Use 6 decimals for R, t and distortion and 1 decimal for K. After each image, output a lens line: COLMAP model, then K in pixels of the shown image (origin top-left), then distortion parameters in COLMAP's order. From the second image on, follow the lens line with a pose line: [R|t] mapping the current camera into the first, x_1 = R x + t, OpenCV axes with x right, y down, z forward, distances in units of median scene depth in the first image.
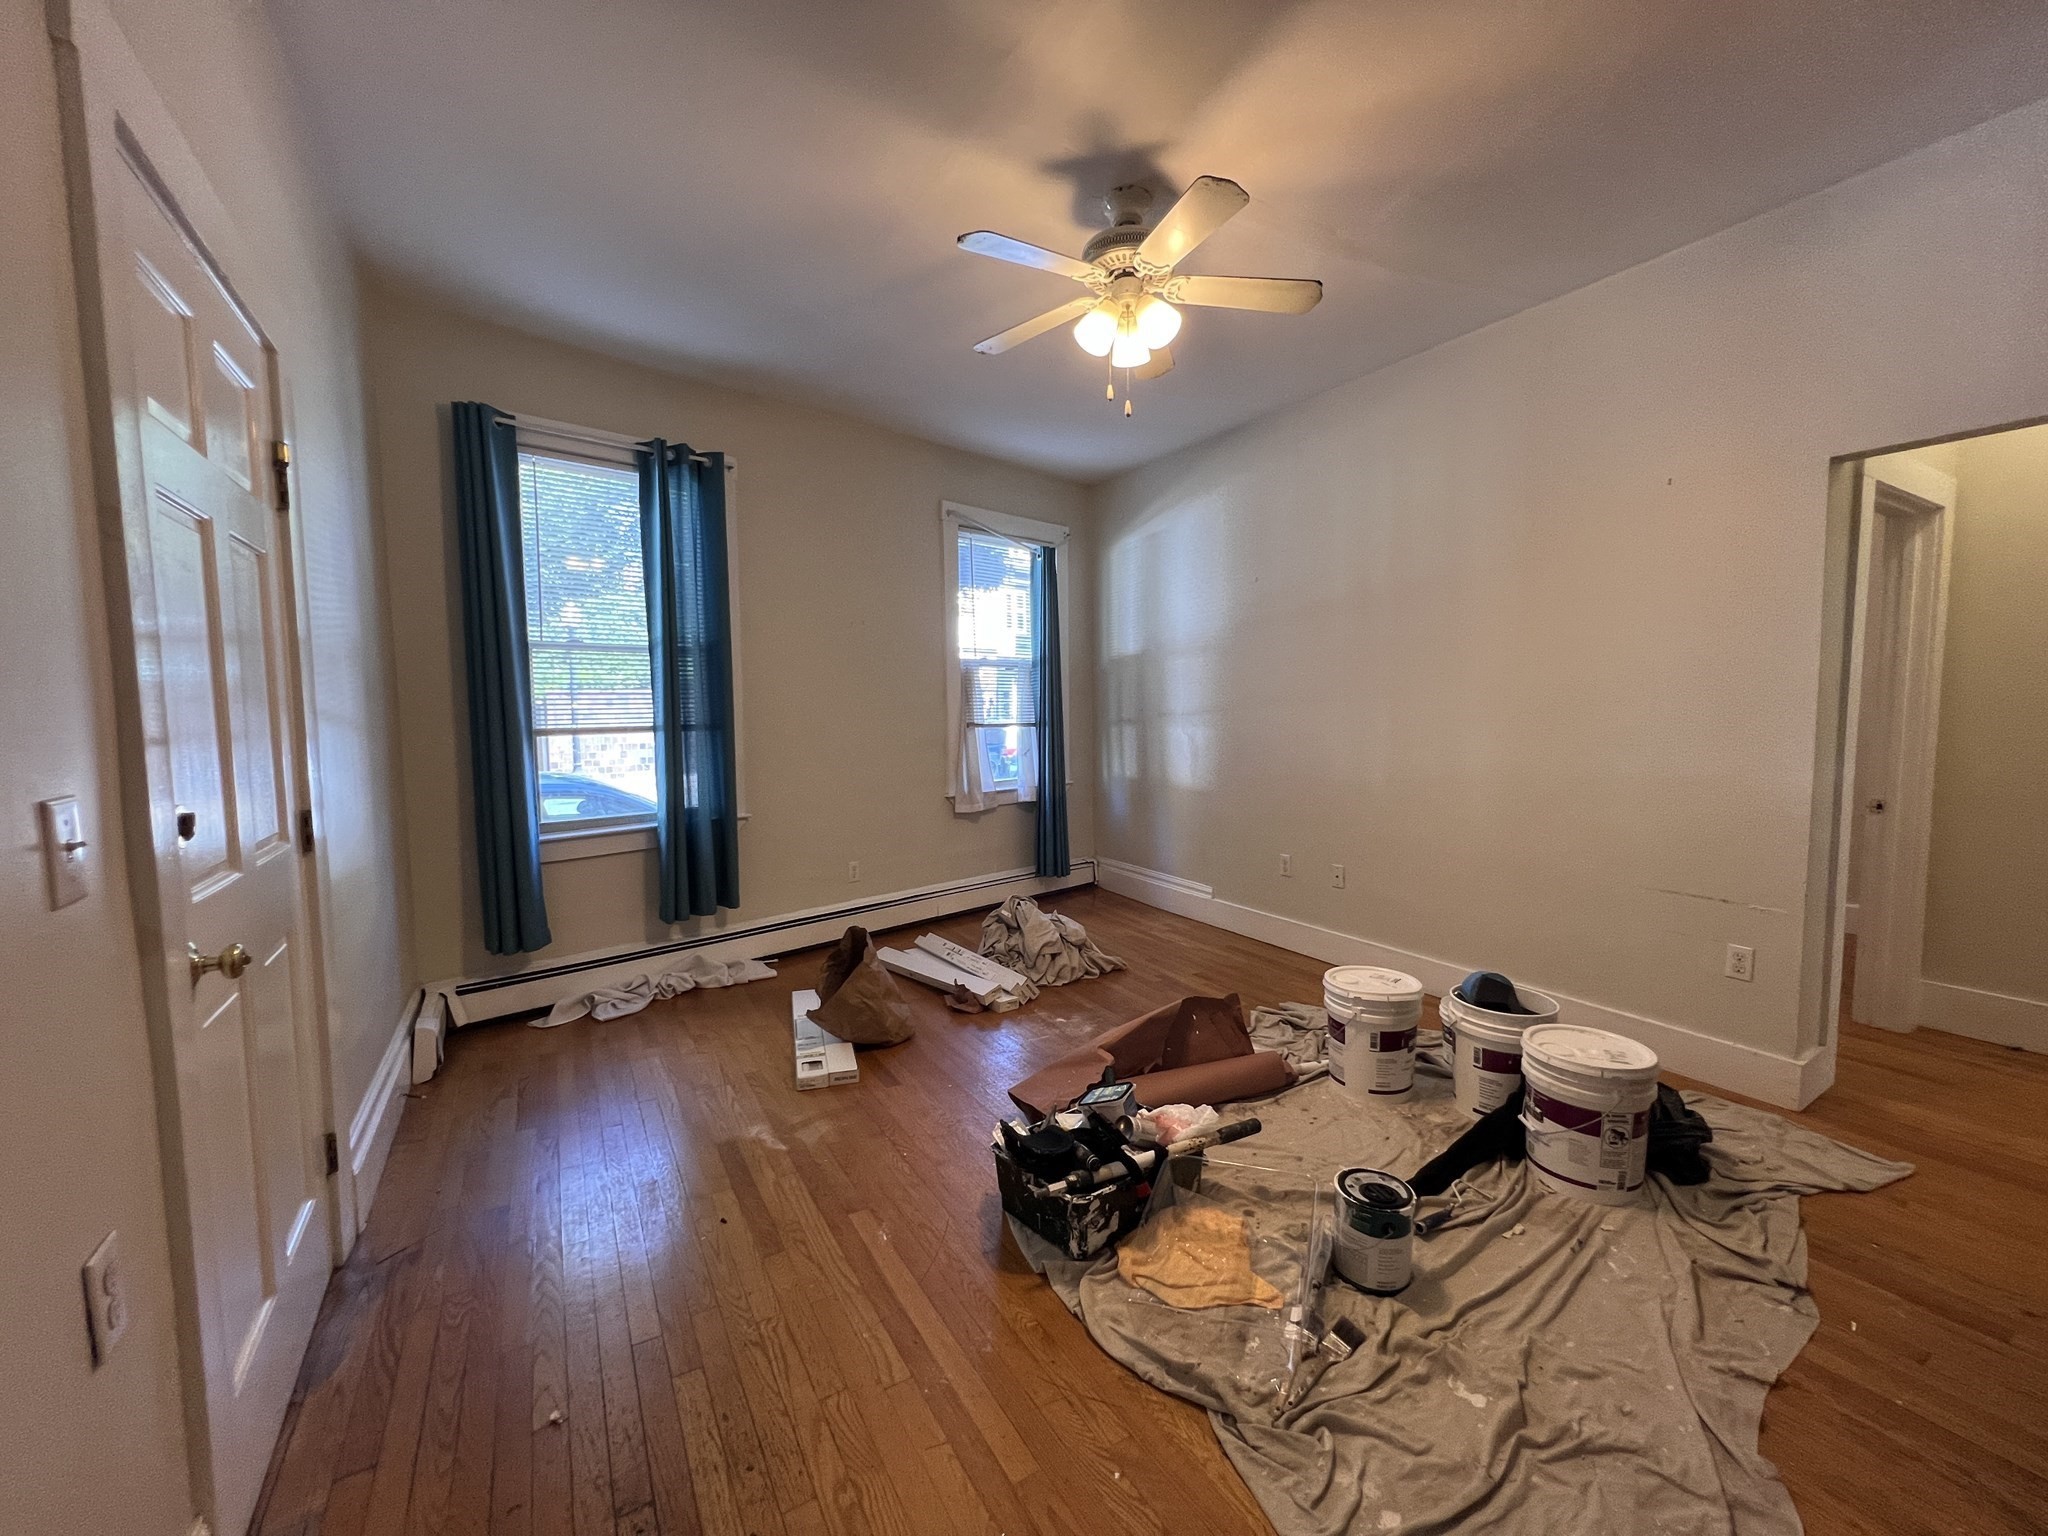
lens RADIAL K [[822.9, 0, 1027.6], [0, 822.9, 768.5], [0, 0, 1]] dist [0.001515, 0.000303]
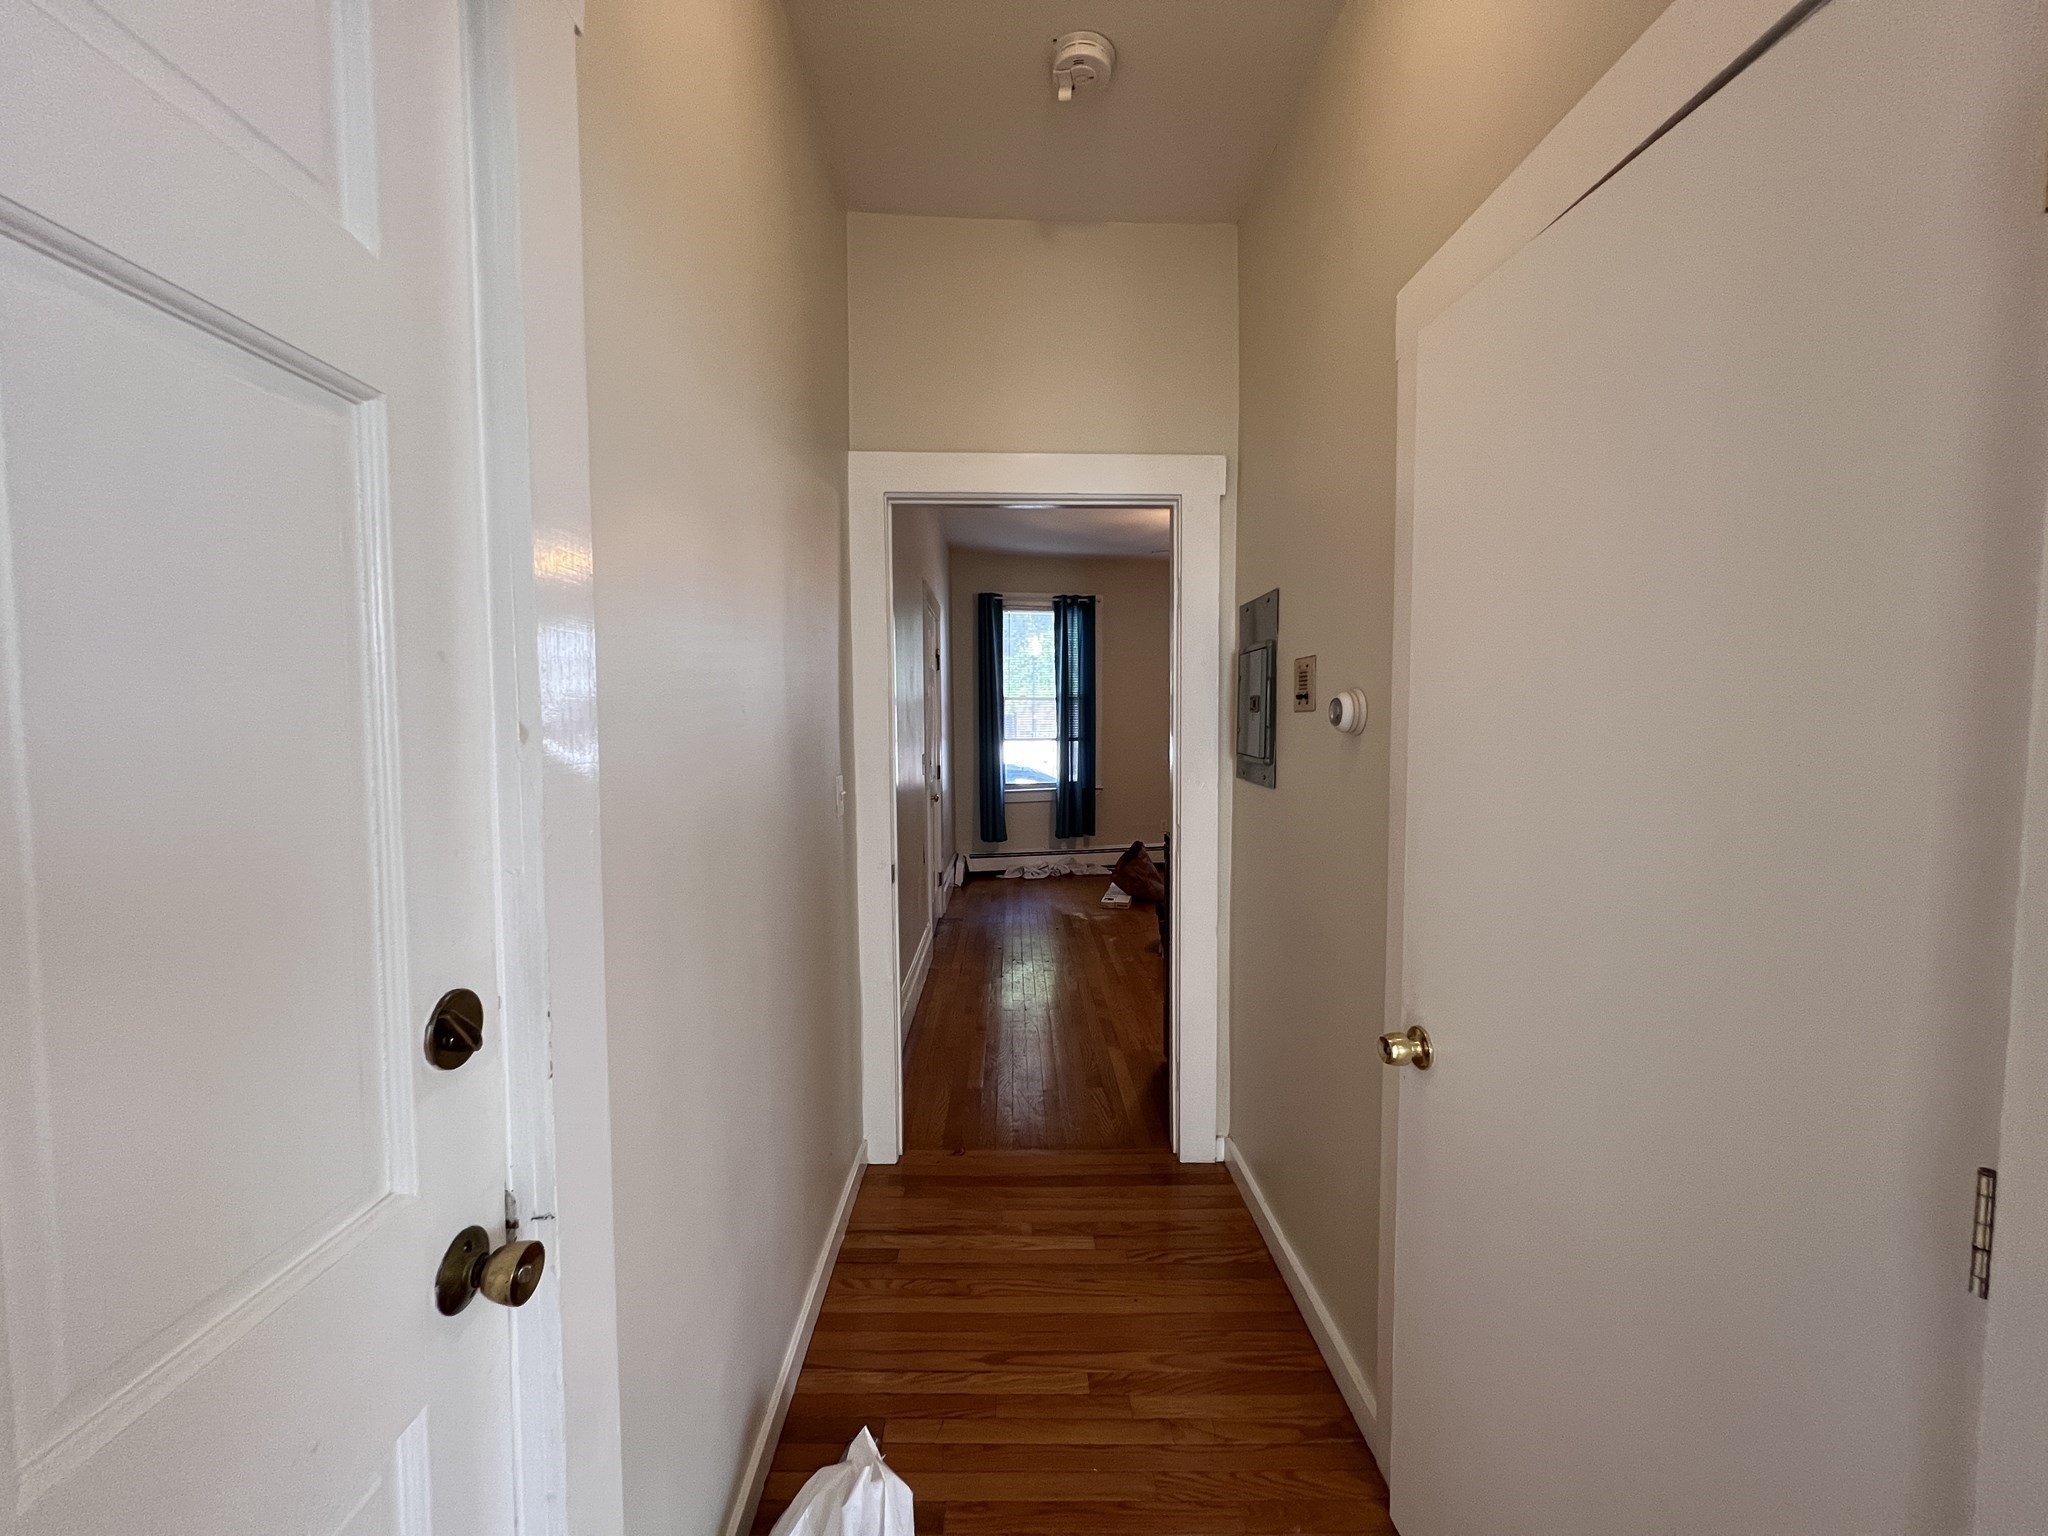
lens RADIAL K [[822.9, 0, 1027.6], [0, 822.9, 768.5], [0, 0, 1]] dist [0.001515, 0.000303]
pose [[0.866696, 0.031930, -0.497814, 0.477521], [-0.038609, 0.999250, -0.003126, 0.030995], [0.497340, 0.021930, 0.867278, -0.755363]]
